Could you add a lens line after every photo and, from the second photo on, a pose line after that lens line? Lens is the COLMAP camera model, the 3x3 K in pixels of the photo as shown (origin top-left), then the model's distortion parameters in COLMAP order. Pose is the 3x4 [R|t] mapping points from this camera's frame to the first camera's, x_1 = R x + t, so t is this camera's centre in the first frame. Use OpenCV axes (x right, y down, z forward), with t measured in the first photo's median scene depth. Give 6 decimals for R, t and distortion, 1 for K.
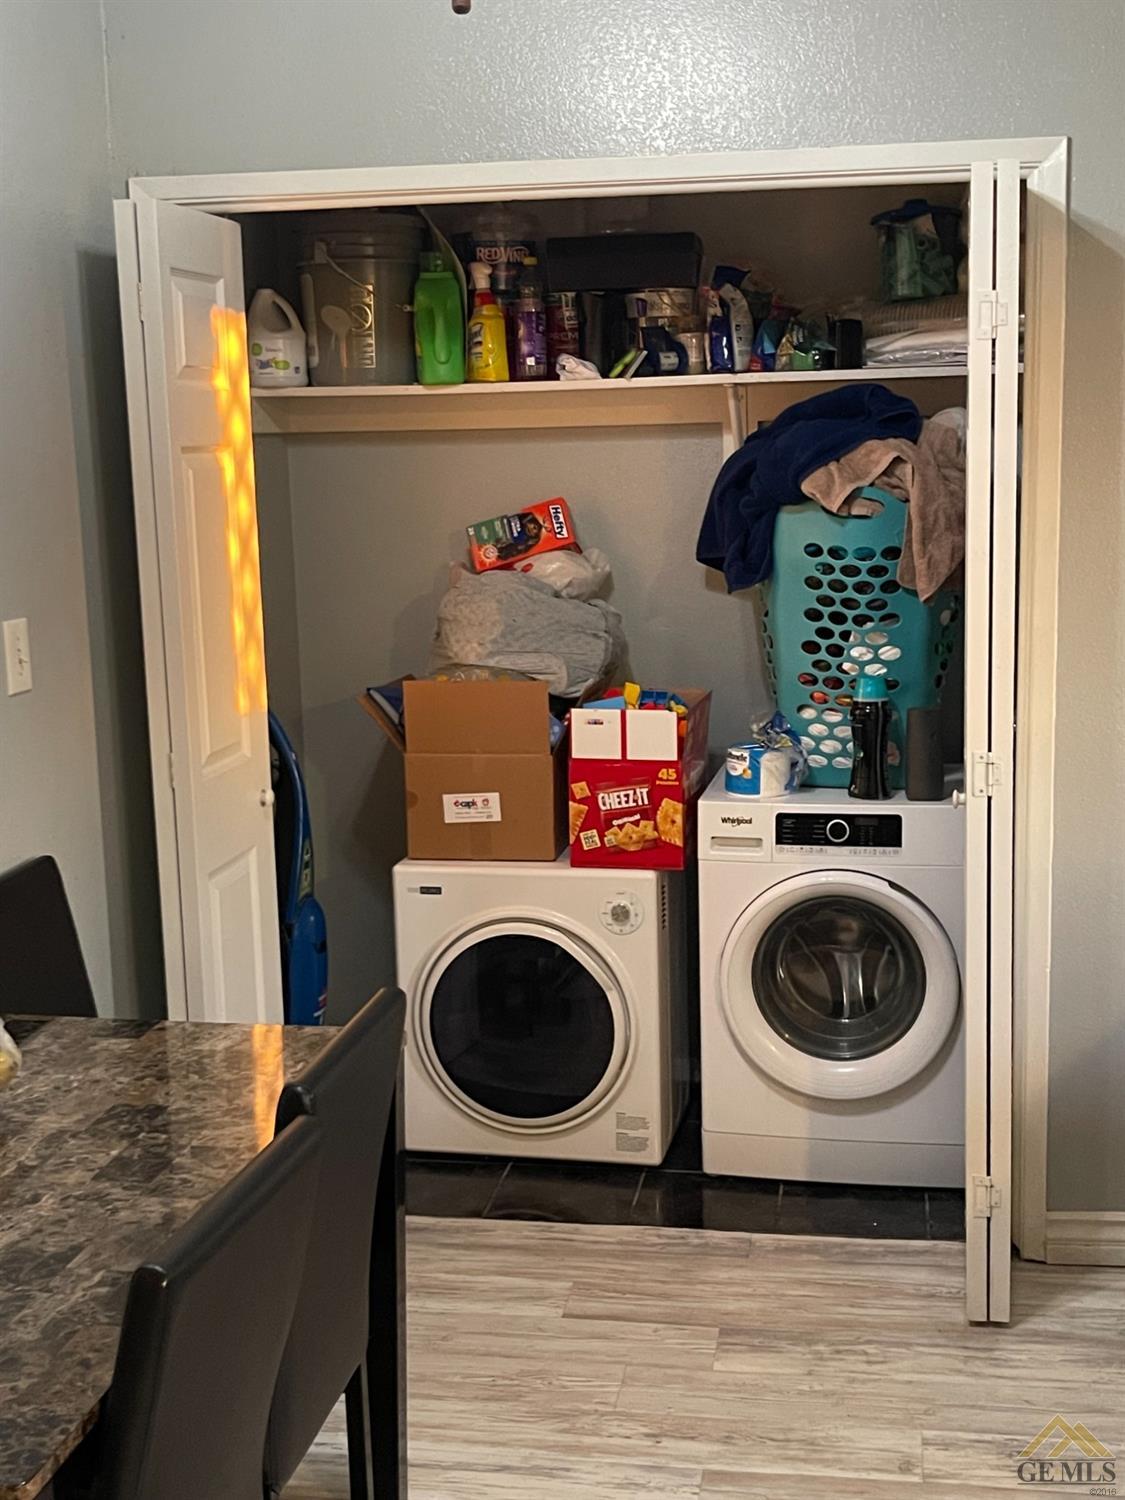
lens RADIAL K [[1833.5, 0, 562.5], [0, 1833.5, 750.0], [0, 0, 1]] dist [0.117433, -0.014970]
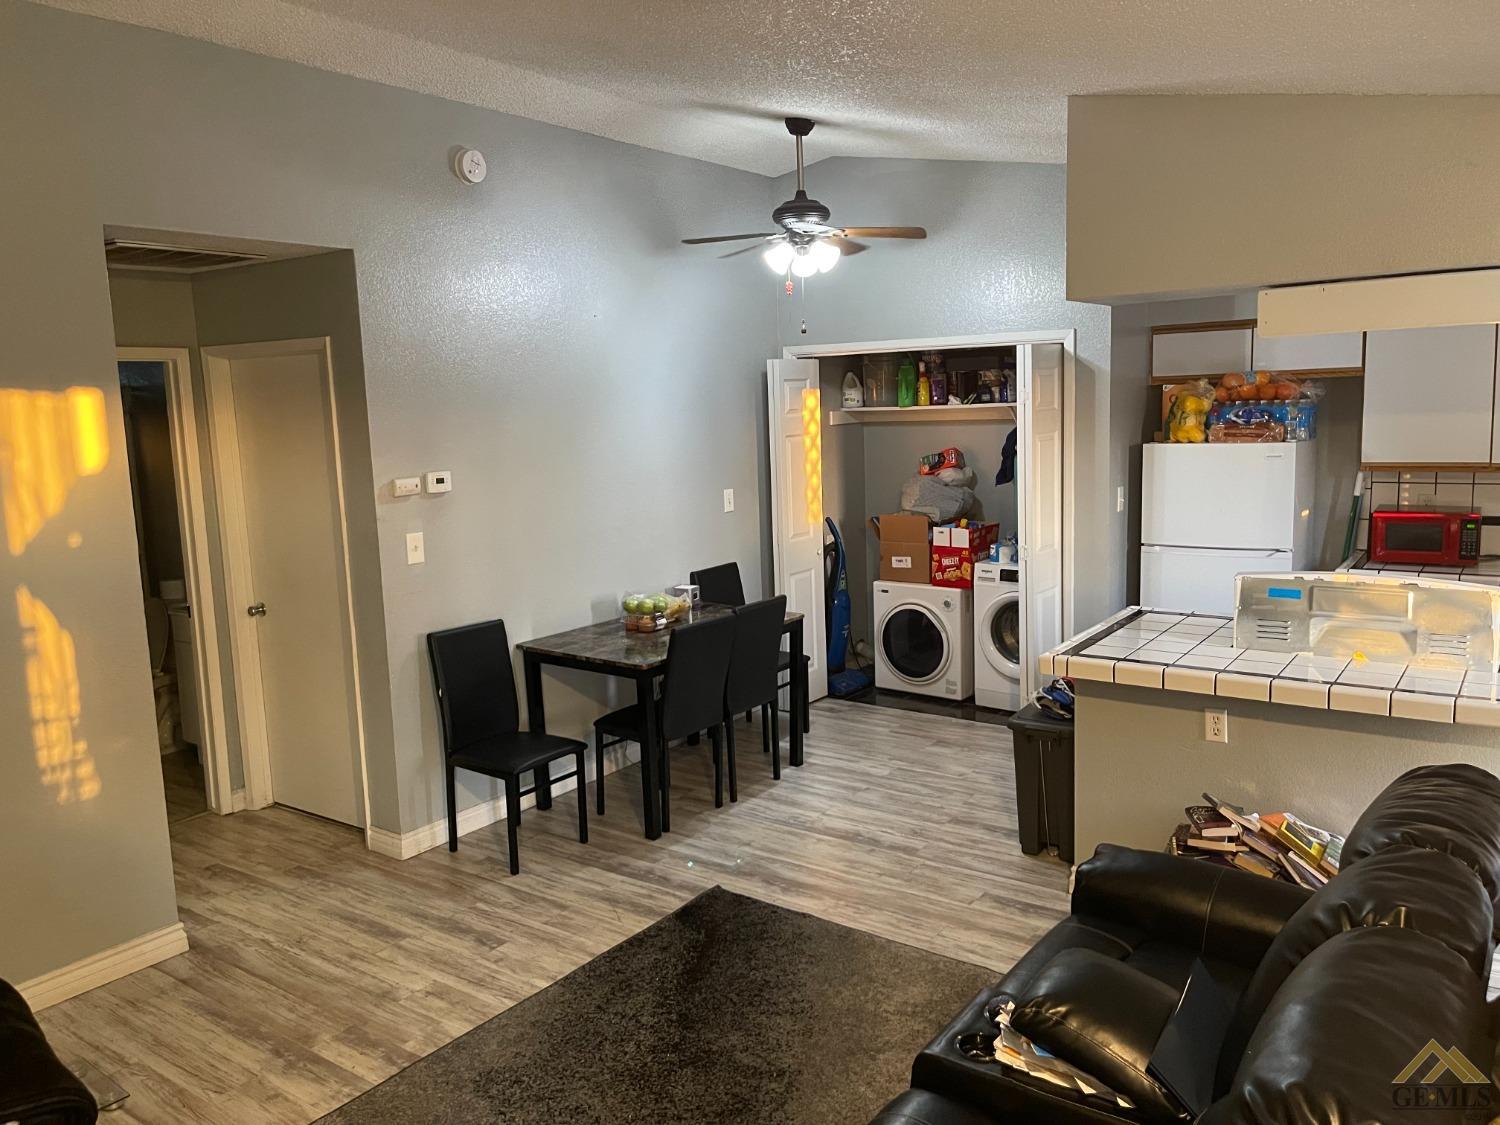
lens RADIAL K [[1124.1, 0, 750.0], [0, 1124.1, 562.5], [0, 0, 1]] dist [0.058507, -0.110096]
pose [[0.888870, 0.060976, -0.454084, 0.511710], [-0.064483, 0.997889, 0.007773, 0.033779], [0.453599, 0.022371, 0.890925, -0.592578]]
